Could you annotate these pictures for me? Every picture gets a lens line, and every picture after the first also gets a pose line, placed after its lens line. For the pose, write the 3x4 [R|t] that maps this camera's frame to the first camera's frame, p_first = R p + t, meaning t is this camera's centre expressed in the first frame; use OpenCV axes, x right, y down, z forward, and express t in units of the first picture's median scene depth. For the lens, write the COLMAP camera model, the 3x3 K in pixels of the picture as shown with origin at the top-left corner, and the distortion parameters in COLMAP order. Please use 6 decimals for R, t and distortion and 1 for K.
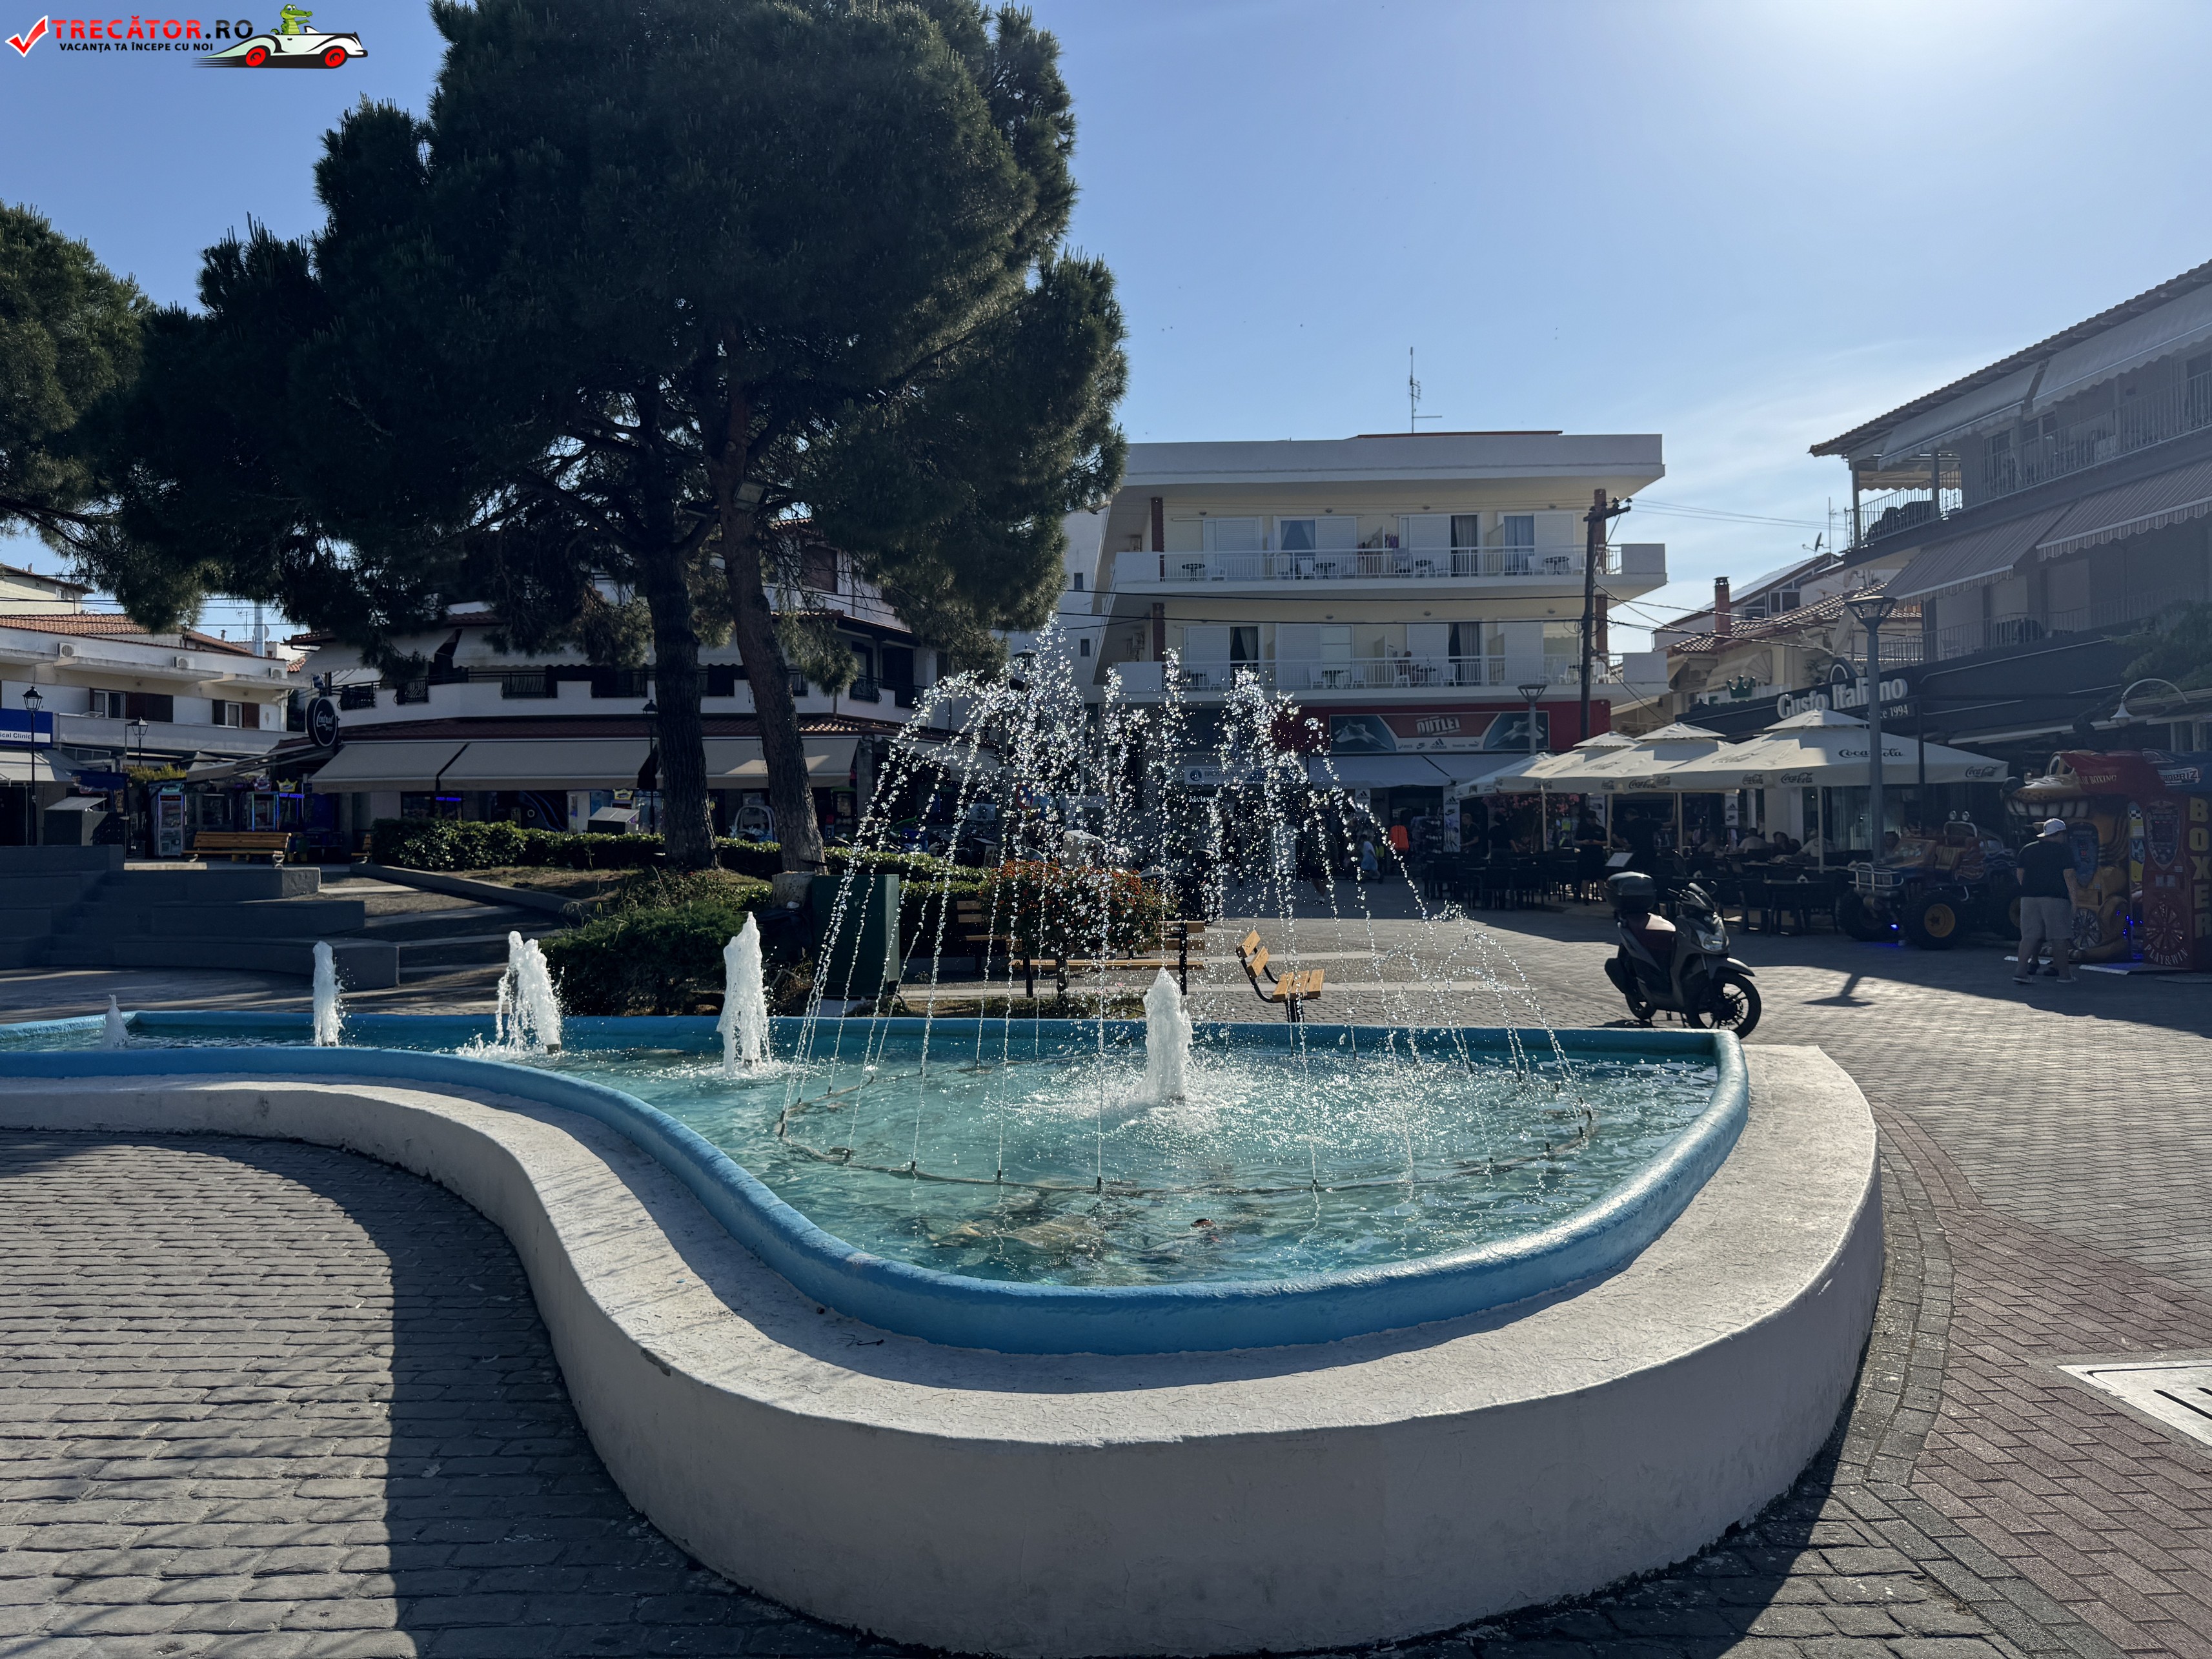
lens RADIAL K [[1530.4, 0, 1106.0], [0, 1530.4, 829.5], [0, 0, 1]] dist [0.100832, -0.181070]
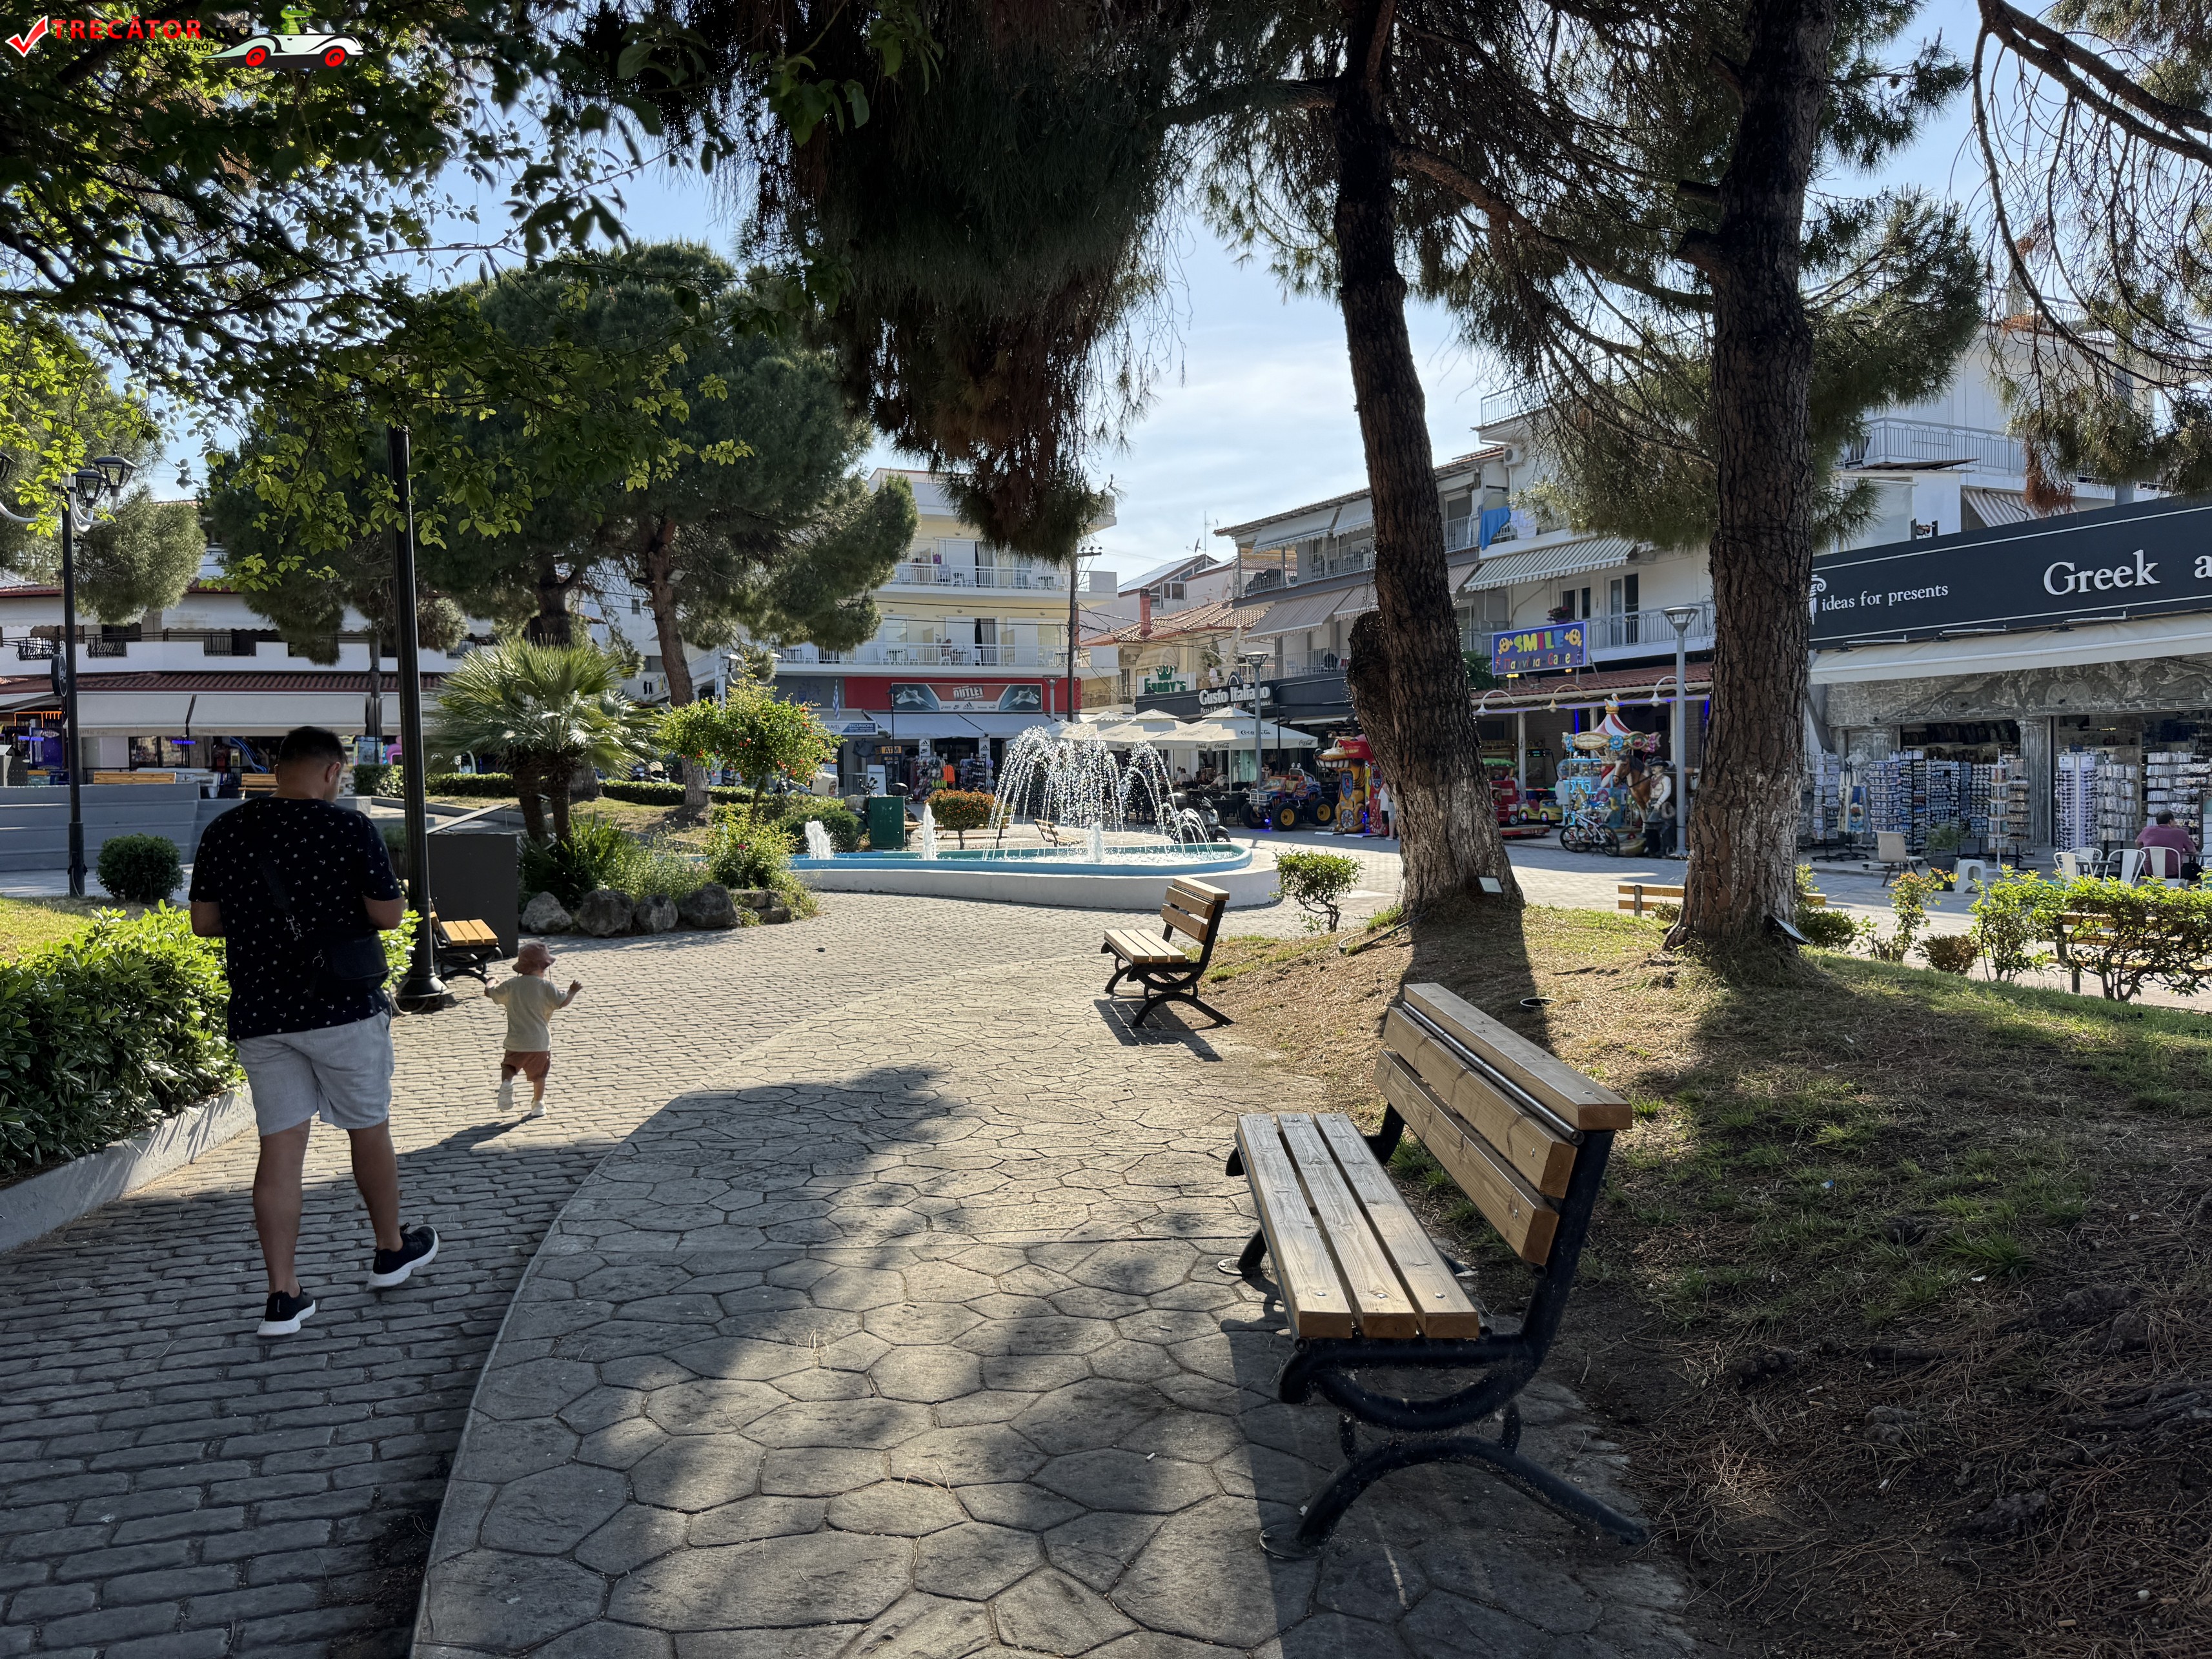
lens RADIAL K [[1530.4, 0, 1106.0], [0, 1530.4, 829.5], [0, 0, 1]] dist [0.100832, -0.181070]
pose [[0.926388, -0.015649, 0.376246, -0.317479], [-0.001706, 0.998952, 0.045749, -0.012238], [-0.376567, -0.043023, 0.925390, -0.557374]]
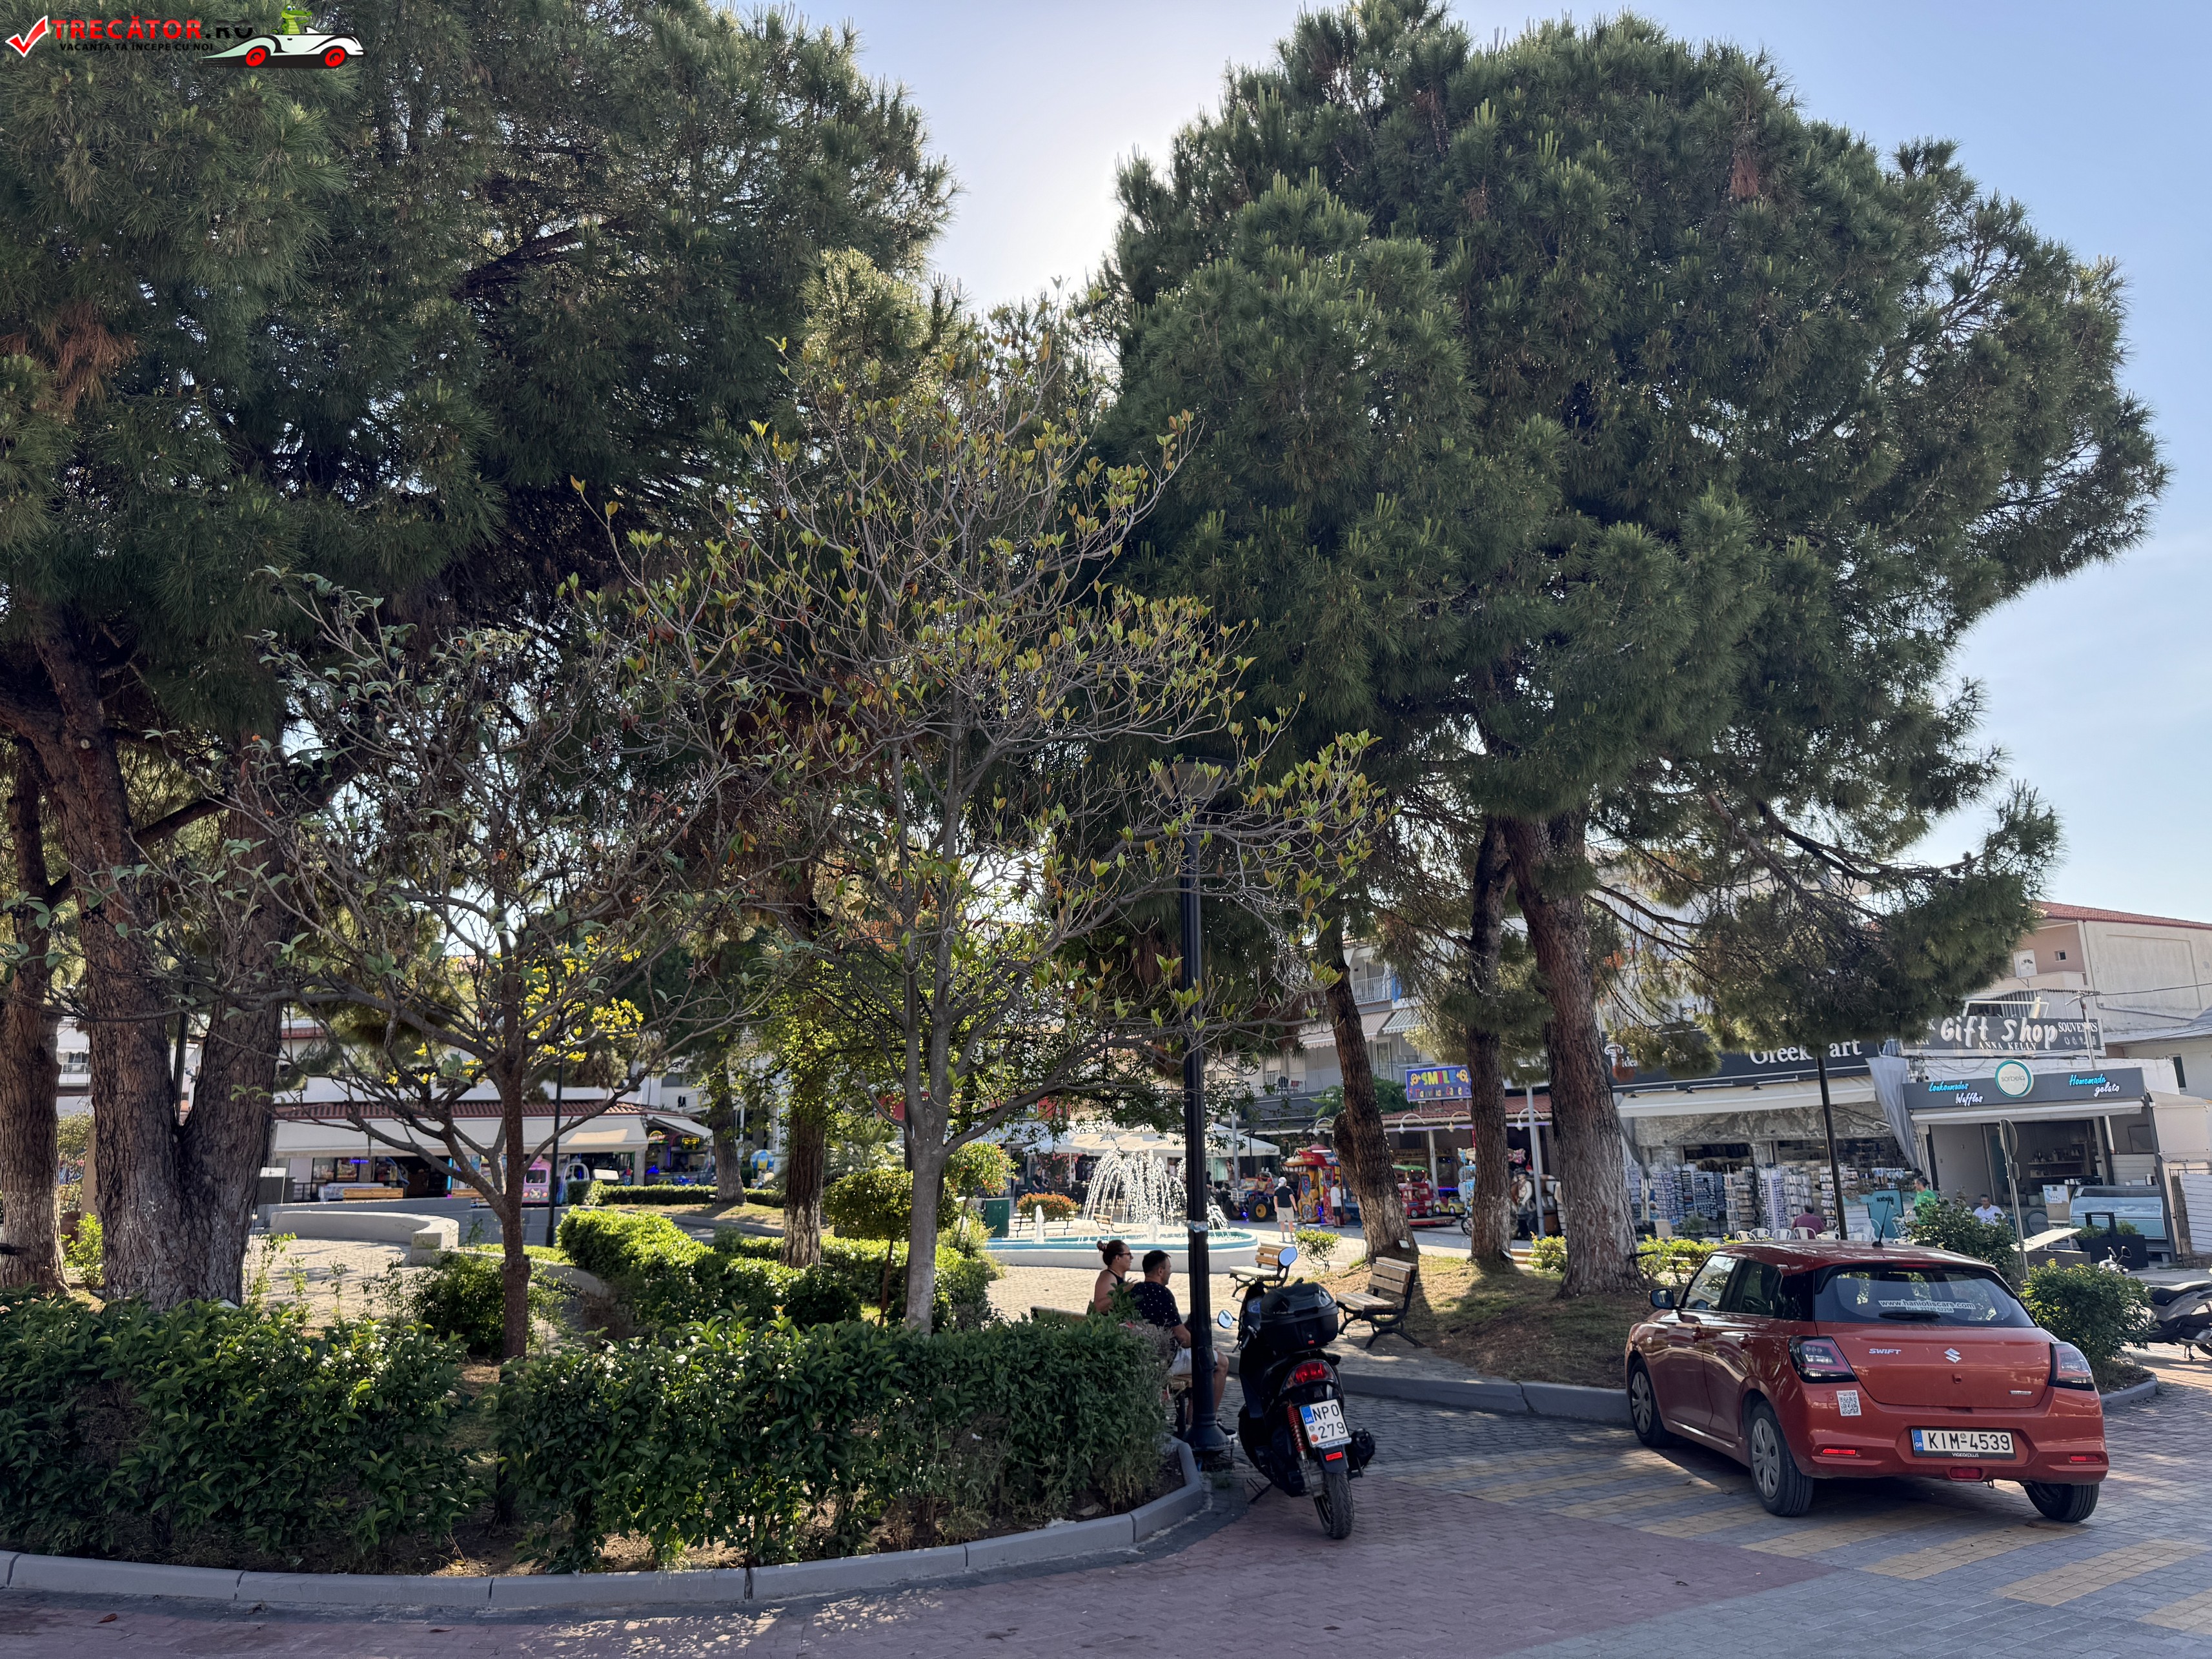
lens RADIAL K [[1567.4, 0, 1088.7], [0, 1567.4, 815.6], [0, 0, 1]] dist [0.159839, -0.316088]
pose [[0.909754, 0.078805, 0.407599, -0.642574], [0.007573, 0.978504, -0.206086, -0.034307], [-0.415078, 0.190575, 0.889602, -1.026154]]
